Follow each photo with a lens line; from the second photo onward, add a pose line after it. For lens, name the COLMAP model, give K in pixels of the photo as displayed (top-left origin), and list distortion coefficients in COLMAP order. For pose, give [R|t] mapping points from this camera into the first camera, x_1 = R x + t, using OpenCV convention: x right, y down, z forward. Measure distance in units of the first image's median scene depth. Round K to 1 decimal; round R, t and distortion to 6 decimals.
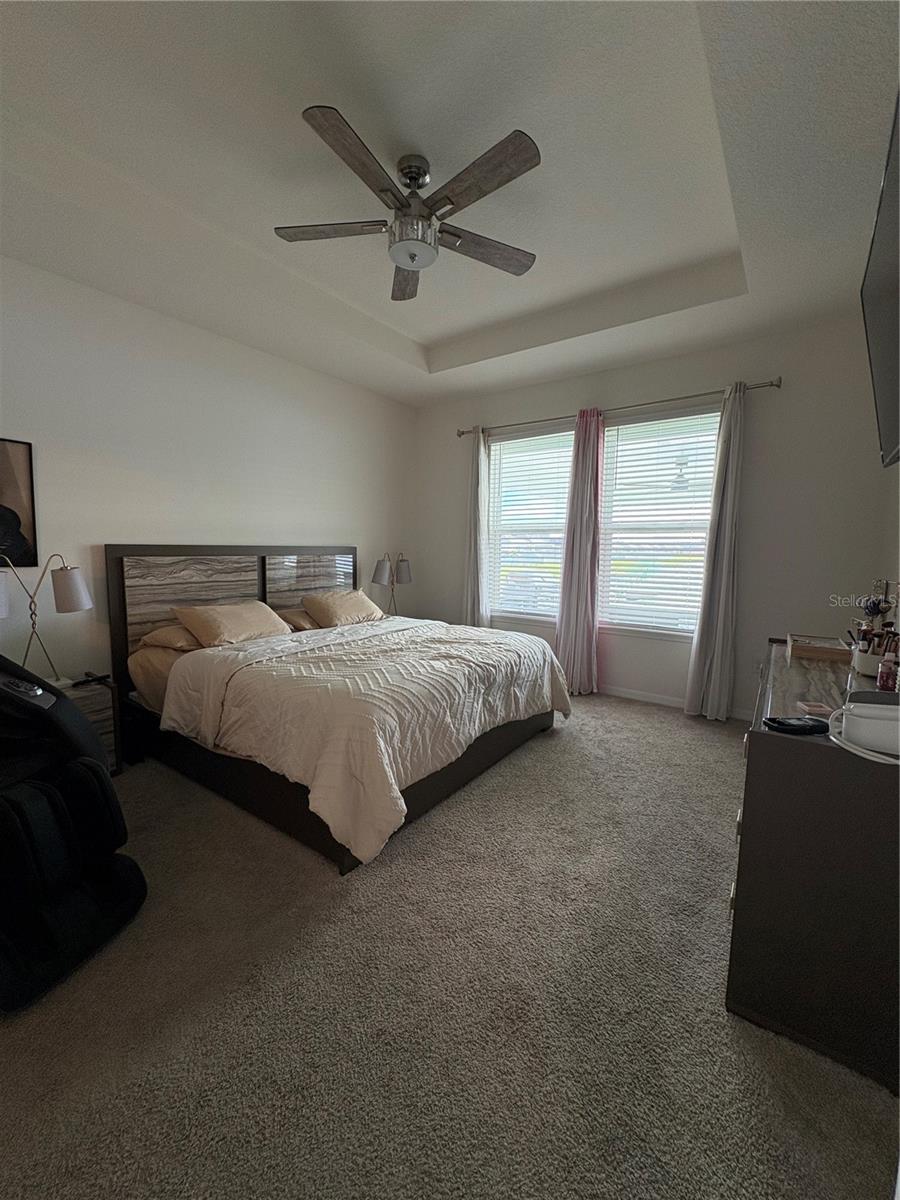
lens RADIAL K [[475.6, 0, 440.9], [0, 475.6, 604.3], [0, 0, 1]] dist [-0.003845, -0.000293]
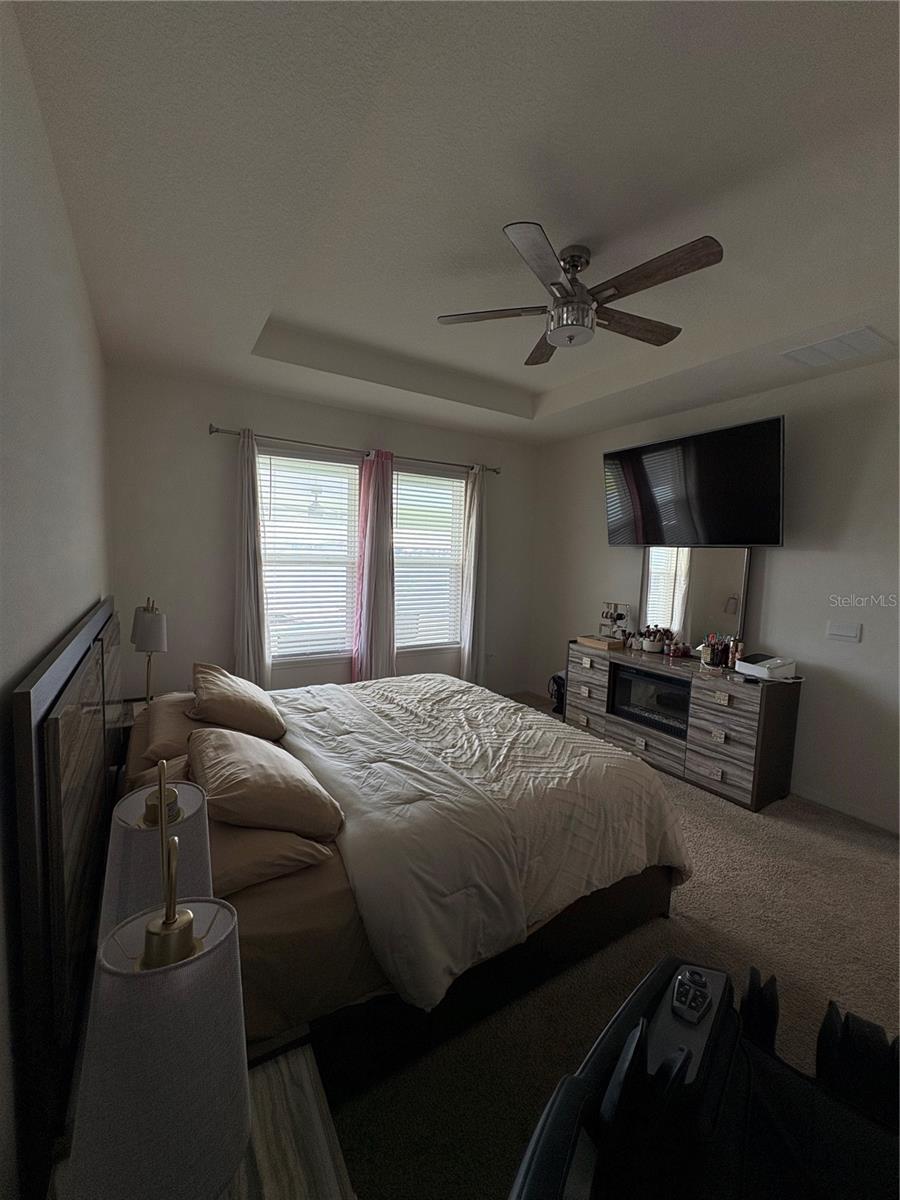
lens RADIAL K [[475.6, 0, 443.6], [0, 475.6, 598.6], [0, 0, 1]] dist [-0.003845, -0.000293]
pose [[0.369030, -0.083690, 0.925642, -0.629312], [0.084862, 0.994812, 0.056111, -0.128570], [-0.925535, 0.057845, 0.374217, 0.485482]]
